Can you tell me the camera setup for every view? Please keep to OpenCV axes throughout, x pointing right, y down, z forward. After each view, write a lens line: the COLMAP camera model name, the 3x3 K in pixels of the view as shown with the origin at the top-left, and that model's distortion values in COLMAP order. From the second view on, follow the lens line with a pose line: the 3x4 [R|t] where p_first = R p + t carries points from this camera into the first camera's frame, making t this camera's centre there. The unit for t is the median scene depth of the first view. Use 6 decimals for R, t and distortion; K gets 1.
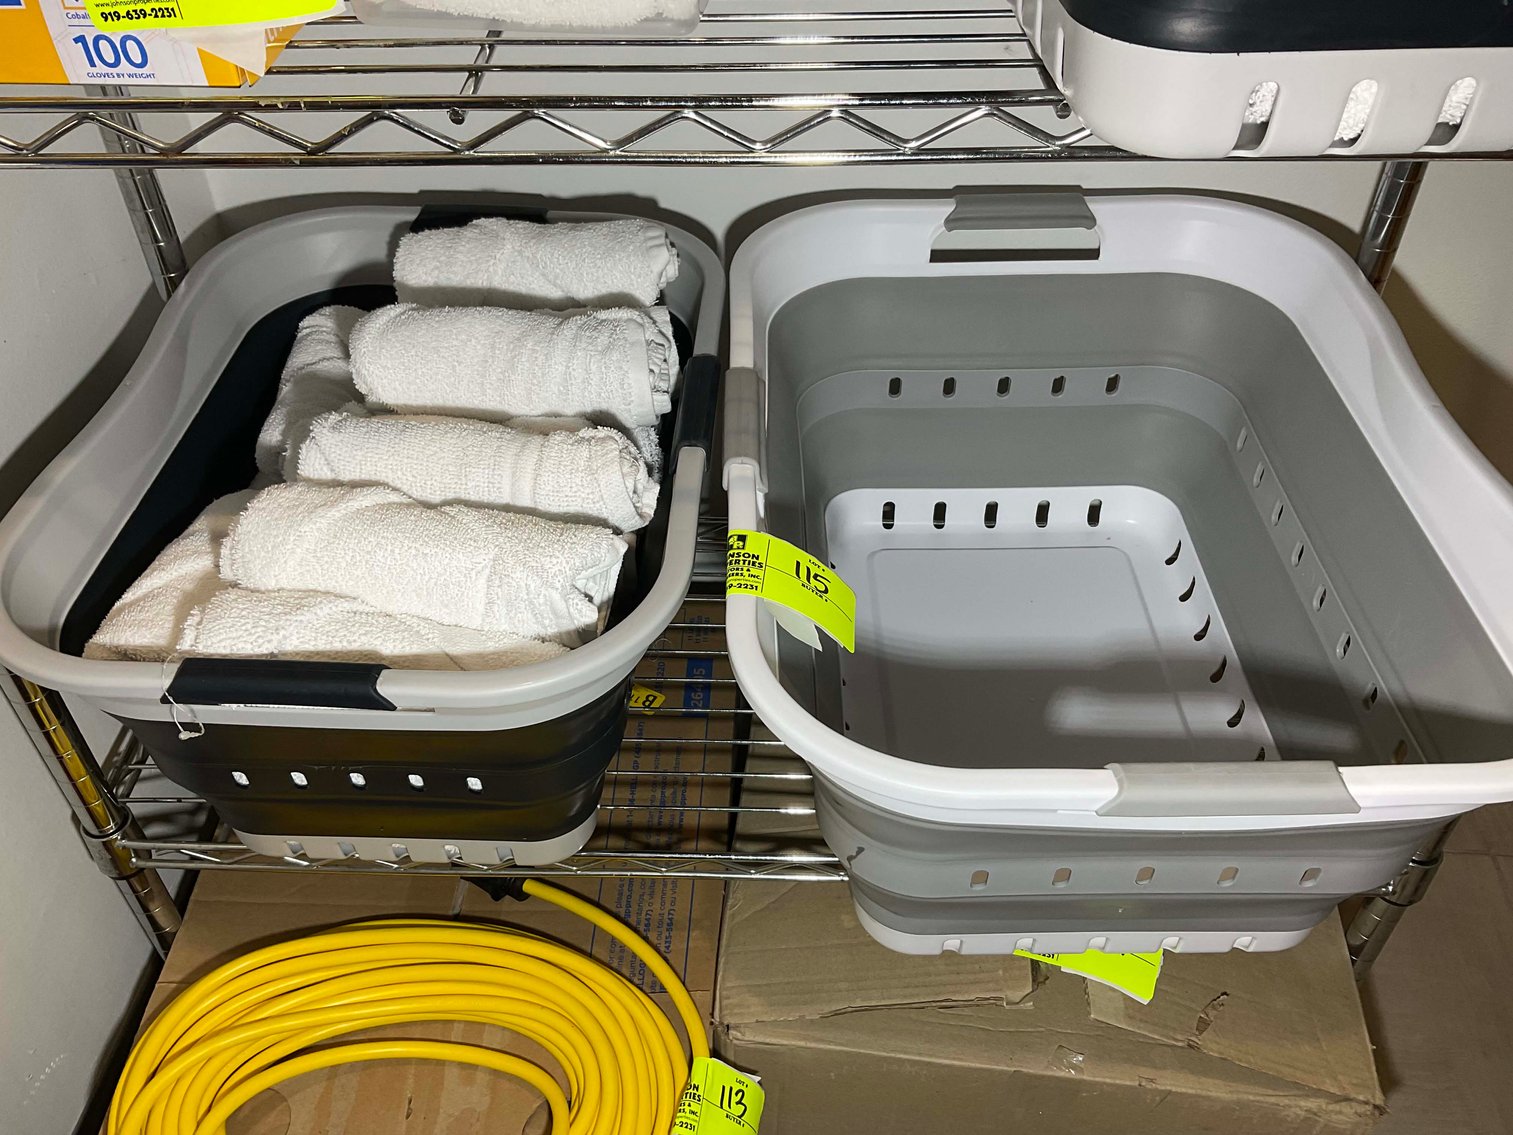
lens RADIAL K [[1289.4, 0, 757.0], [0, 1289.4, 588.4], [0, 0, 1]] dist [0.071737, -0.128819]
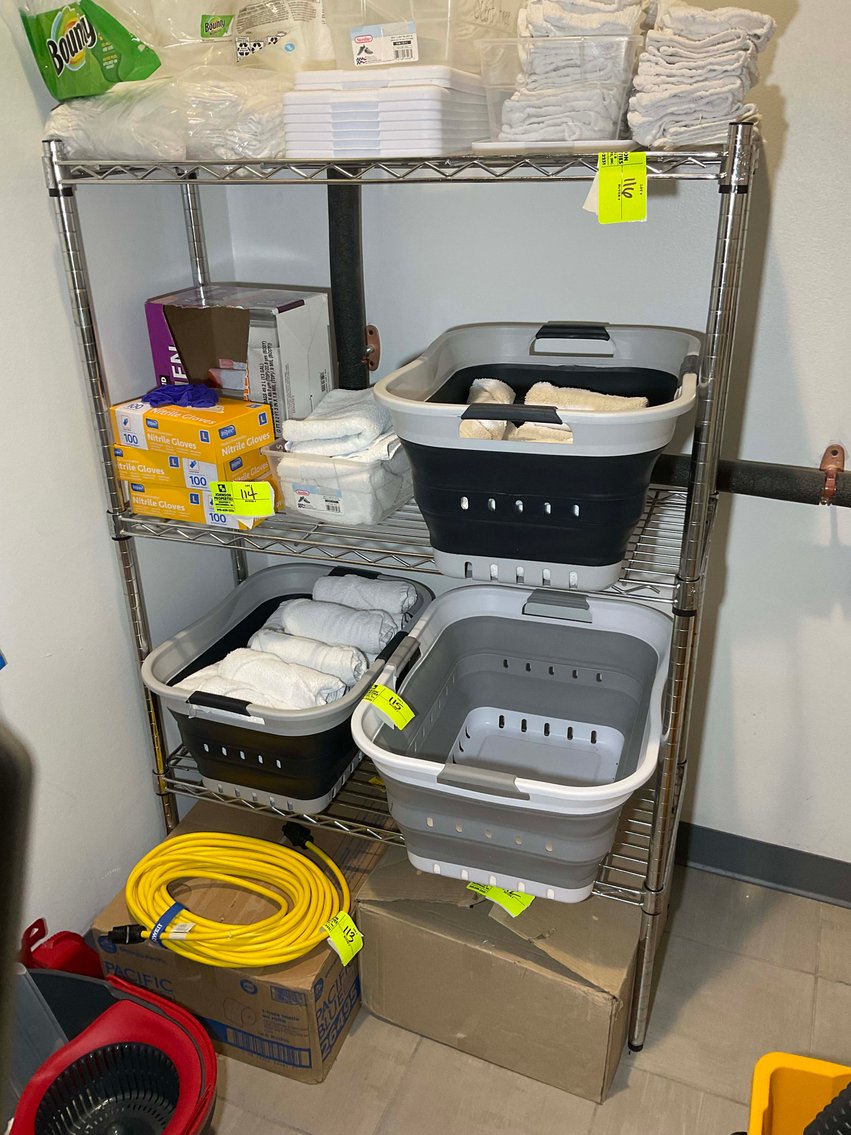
lens RADIAL K [[967.3, 0, 423.2], [0, 967.3, 560.3], [0, 0, 1]] dist [0.071737, -0.128819]
pose [[0.945738, 0.121245, -0.301463, 0.604123], [-0.206583, 0.940487, -0.269828, 0.220248], [0.250807, 0.317464, 0.914501, -0.899728]]
